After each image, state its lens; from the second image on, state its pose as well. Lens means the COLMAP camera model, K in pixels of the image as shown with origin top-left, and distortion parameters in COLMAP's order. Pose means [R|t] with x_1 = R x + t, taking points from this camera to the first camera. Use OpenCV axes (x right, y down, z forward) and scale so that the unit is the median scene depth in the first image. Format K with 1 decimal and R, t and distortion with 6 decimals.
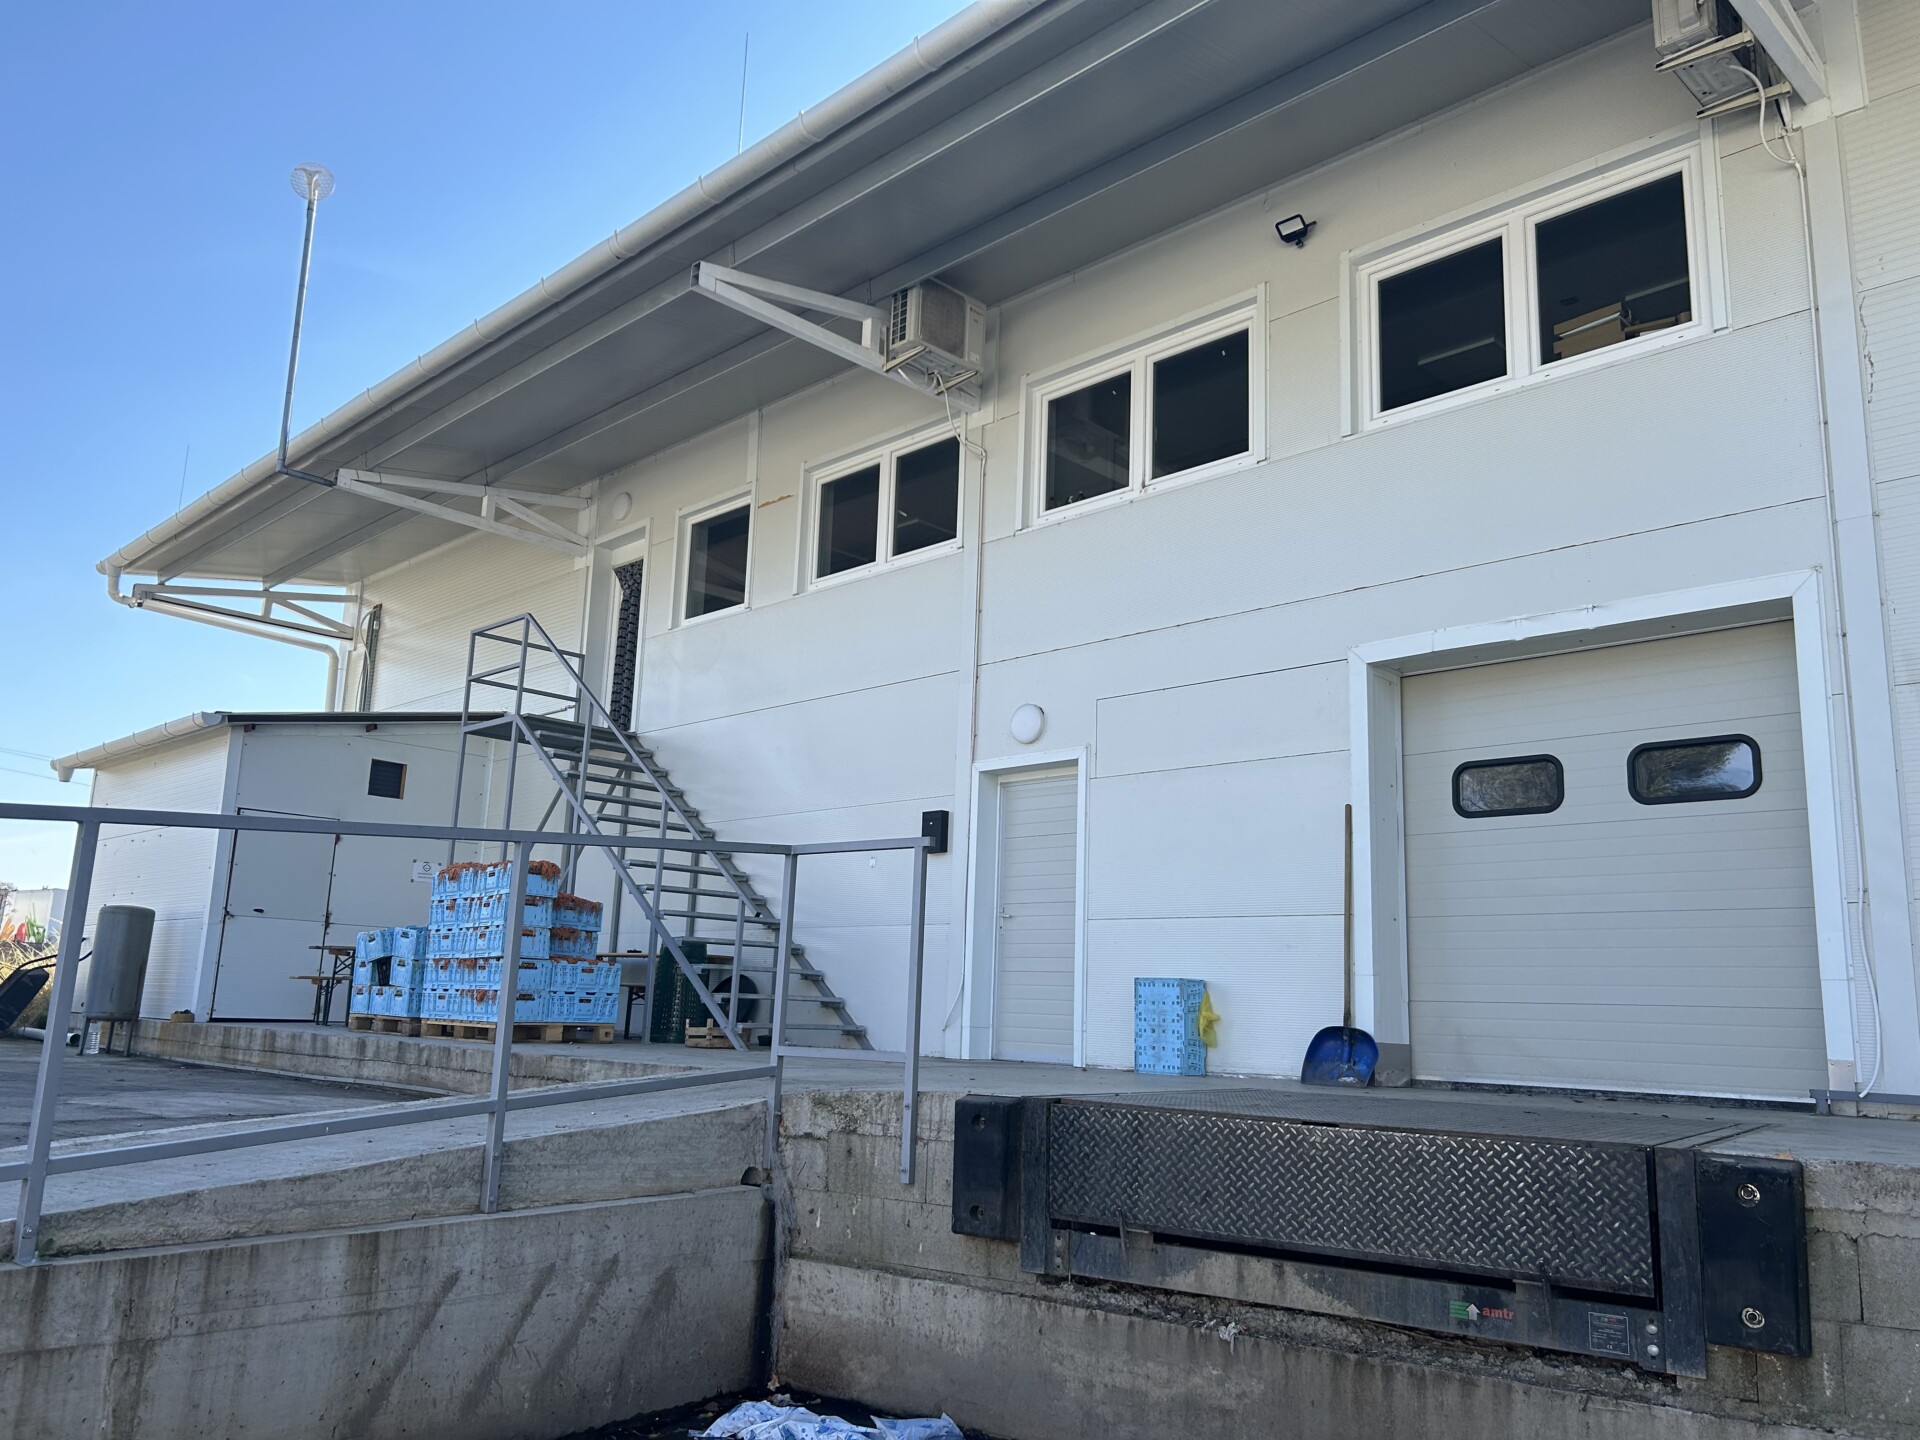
lens RADIAL K [[1483.0, 0, 958.5], [0, 1483.0, 719.1], [0, 0, 1]] dist [0.049276, -0.054033]
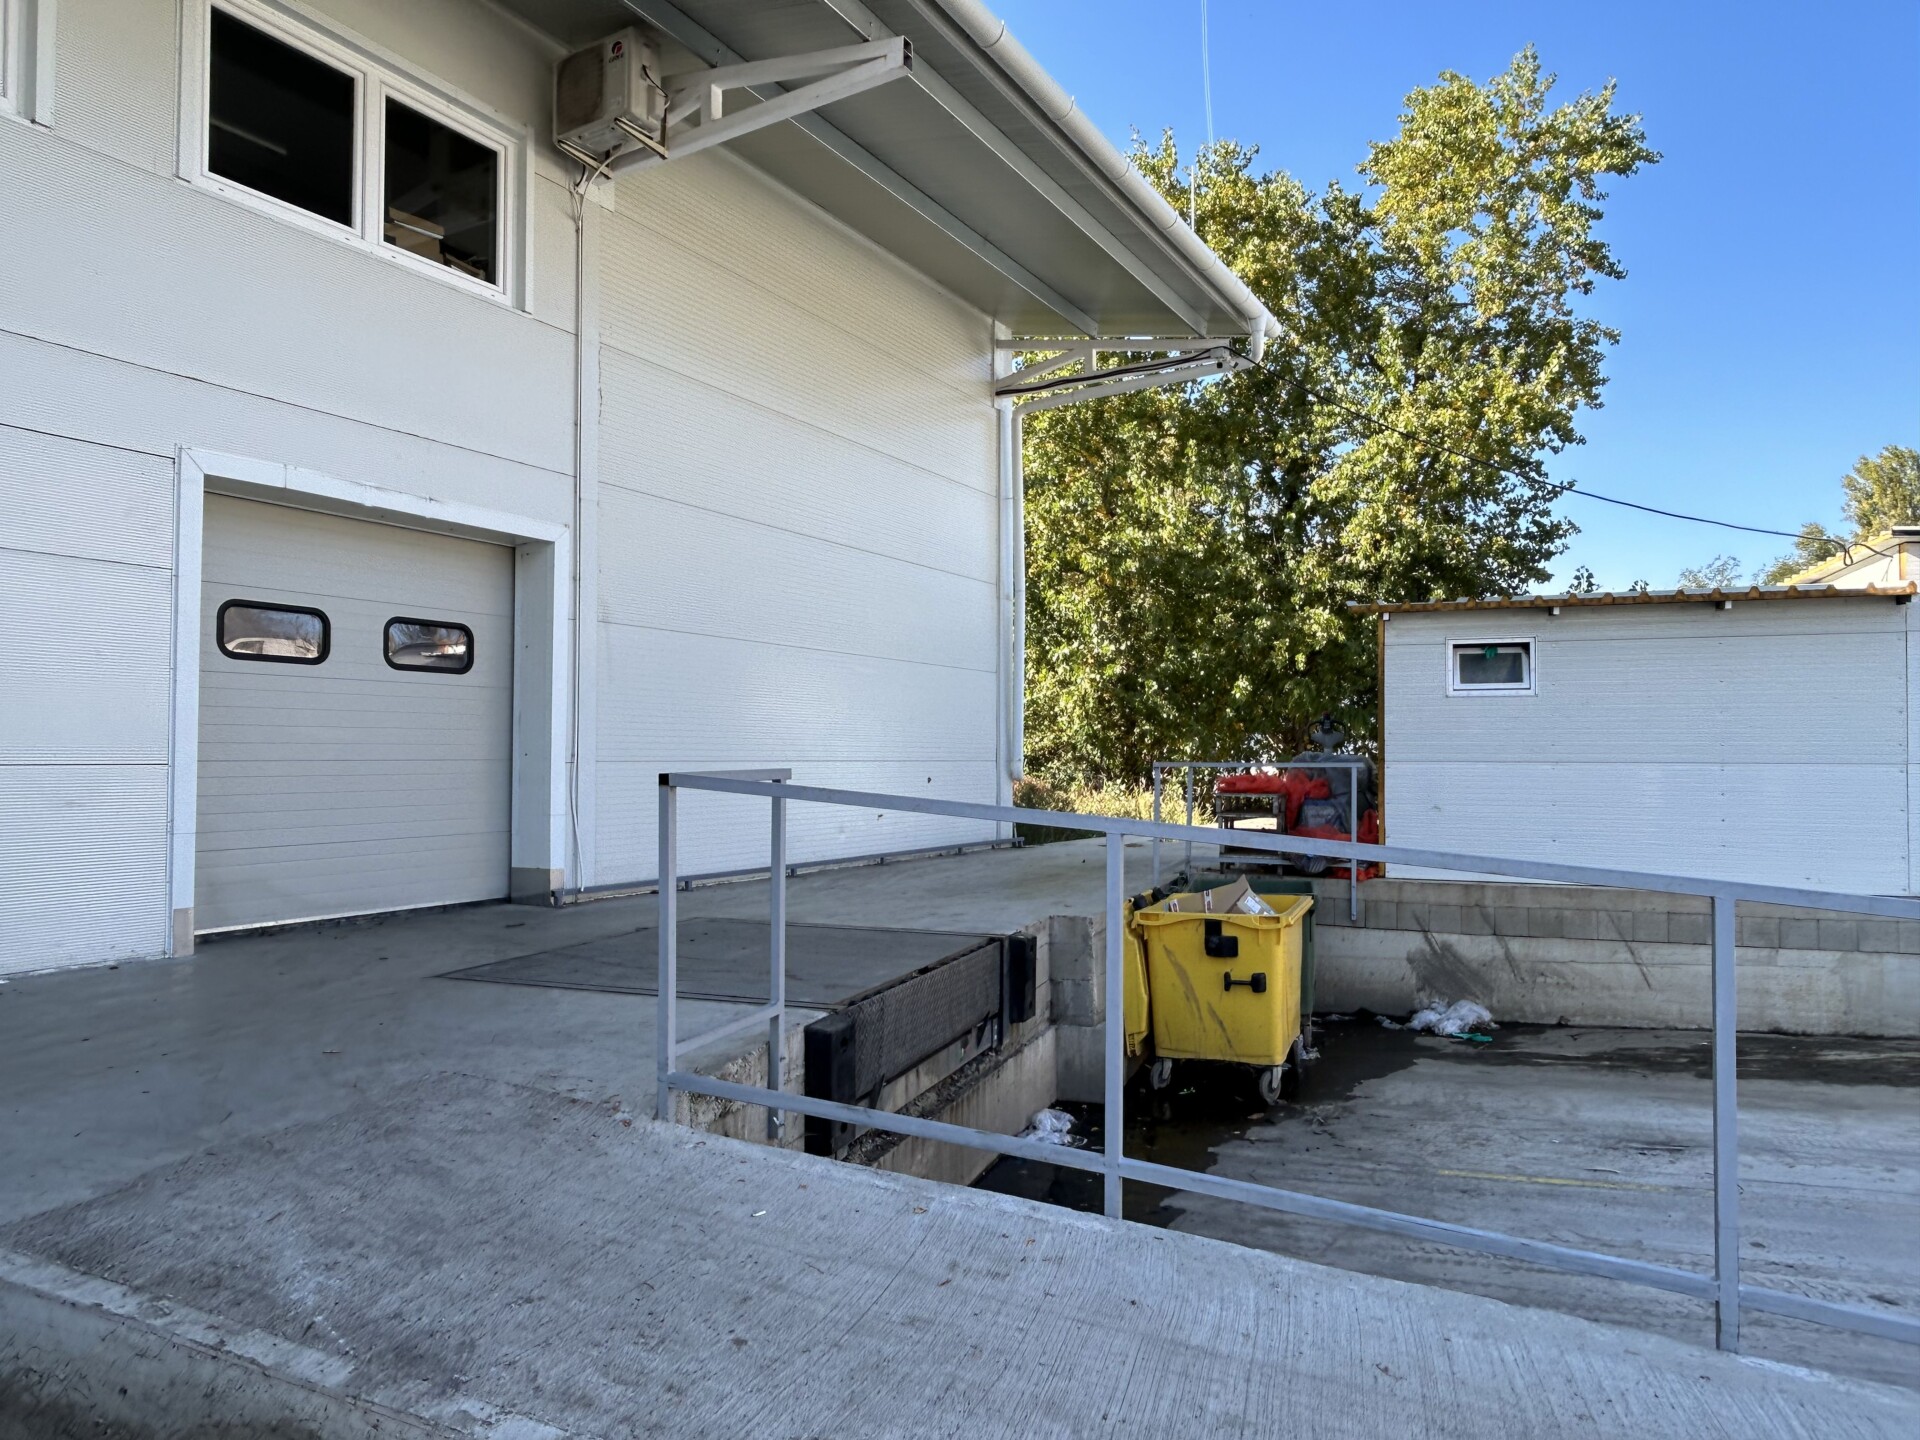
lens RADIAL K [[1163.3, 0, 953.6], [0, 1163.3, 730.6], [0, 0, 1]] dist [-0.001848, -0.000619]
pose [[-0.232291, -0.005242, 0.972632, -0.548129], [-0.196882, 0.979538, -0.041742, 0.058866], [-0.952512, -0.201190, -0.228570, 0.828128]]
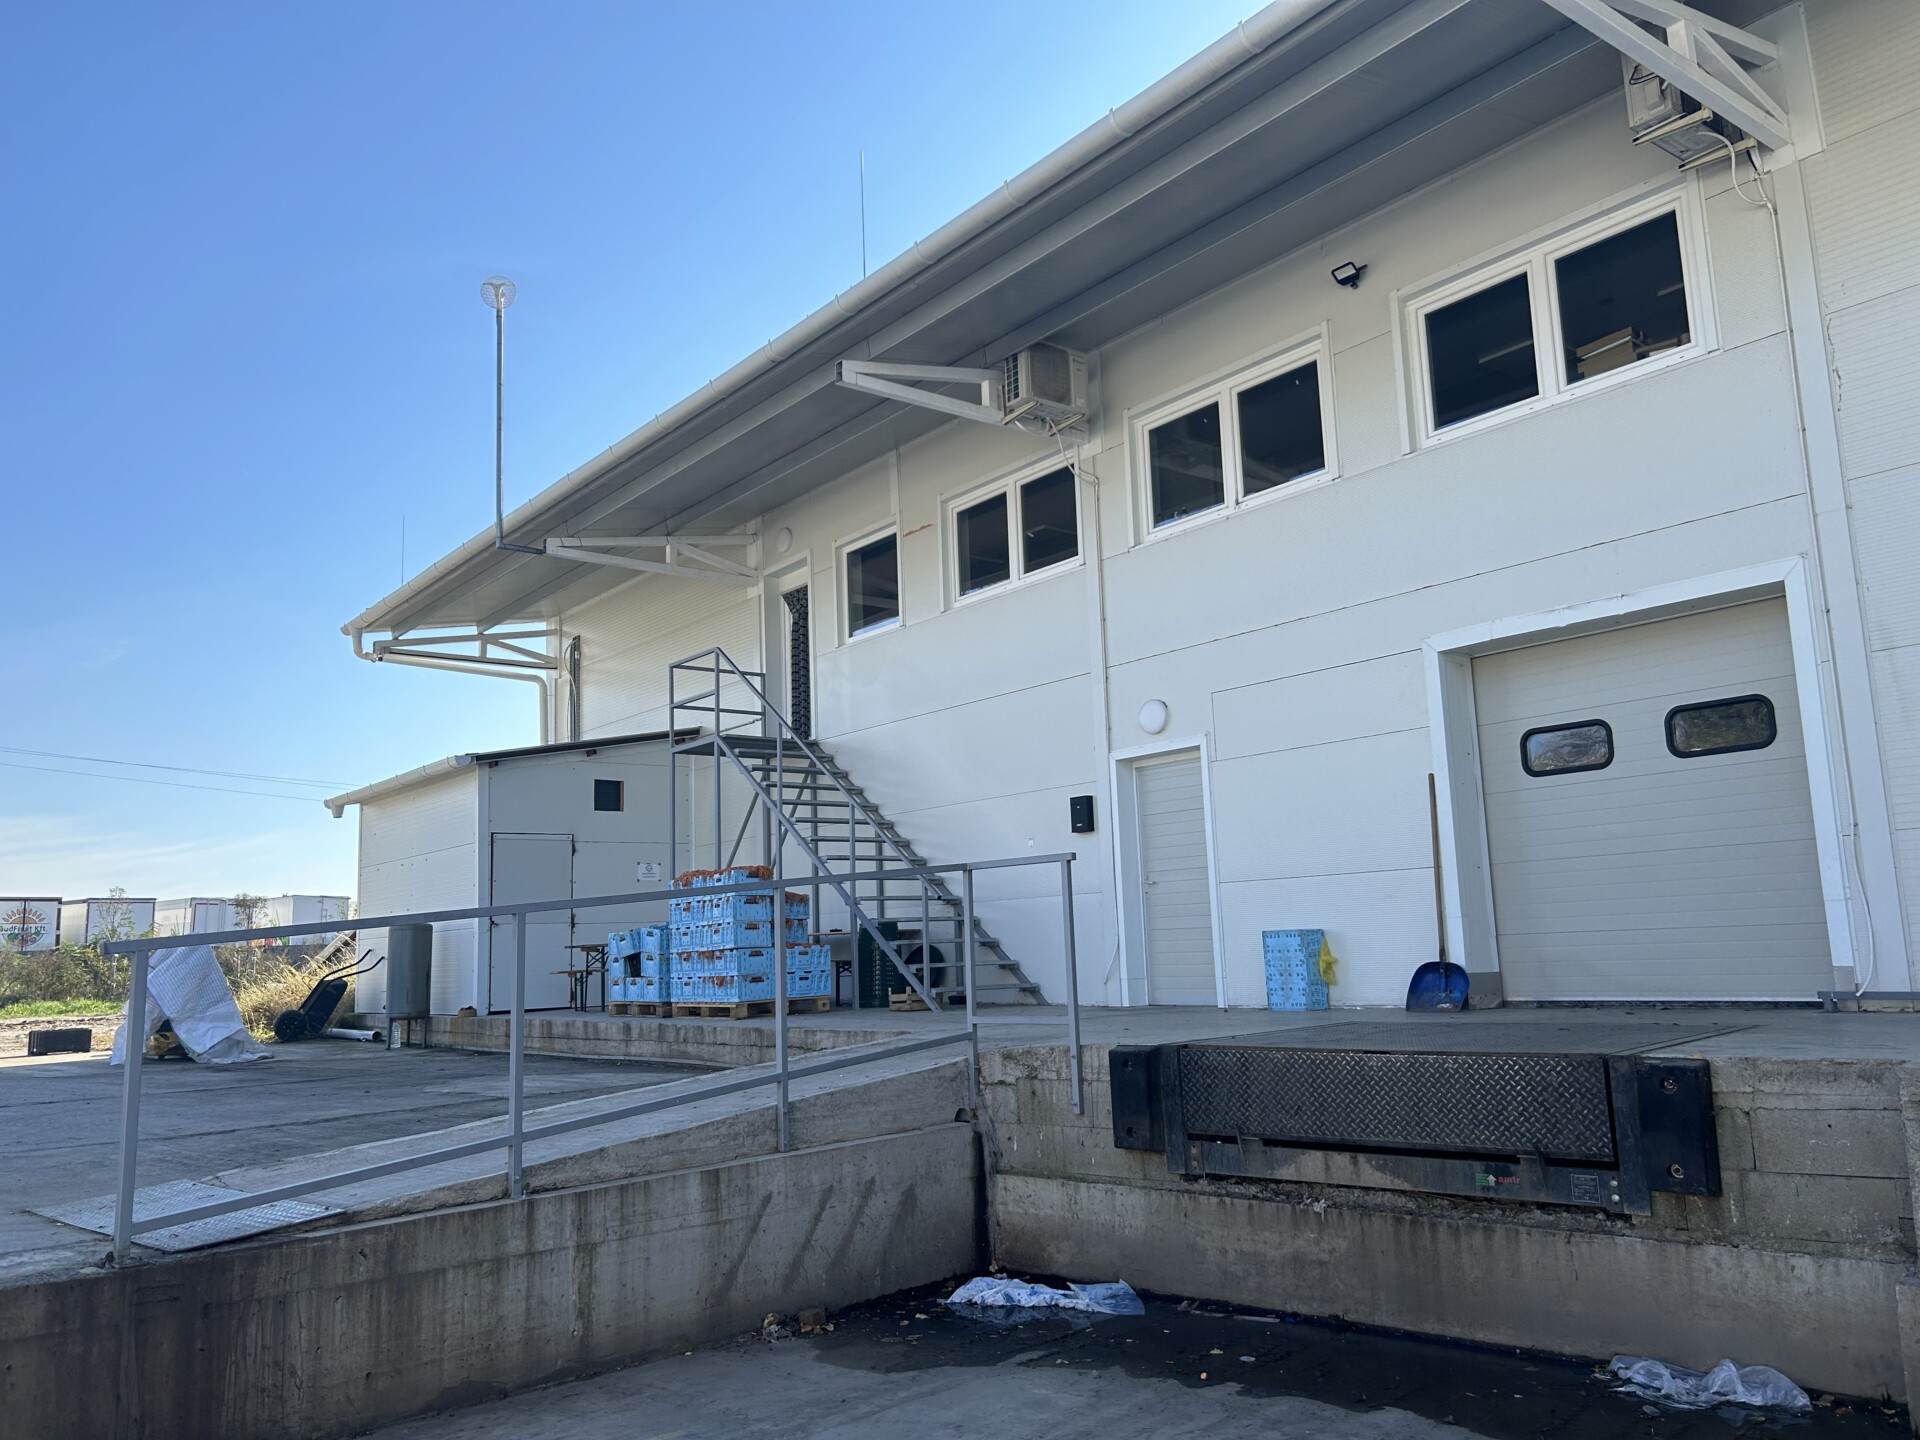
lens RADIAL K [[1483.0, 0, 958.5], [0, 1483.0, 719.1], [0, 0, 1]] dist [0.049276, -0.054033]
pose [[0.990571, -0.089669, -0.103579, 0.021207], [0.093900, 0.994905, 0.036711, -0.073684], [0.099759, -0.046091, 0.993943, -0.237159]]
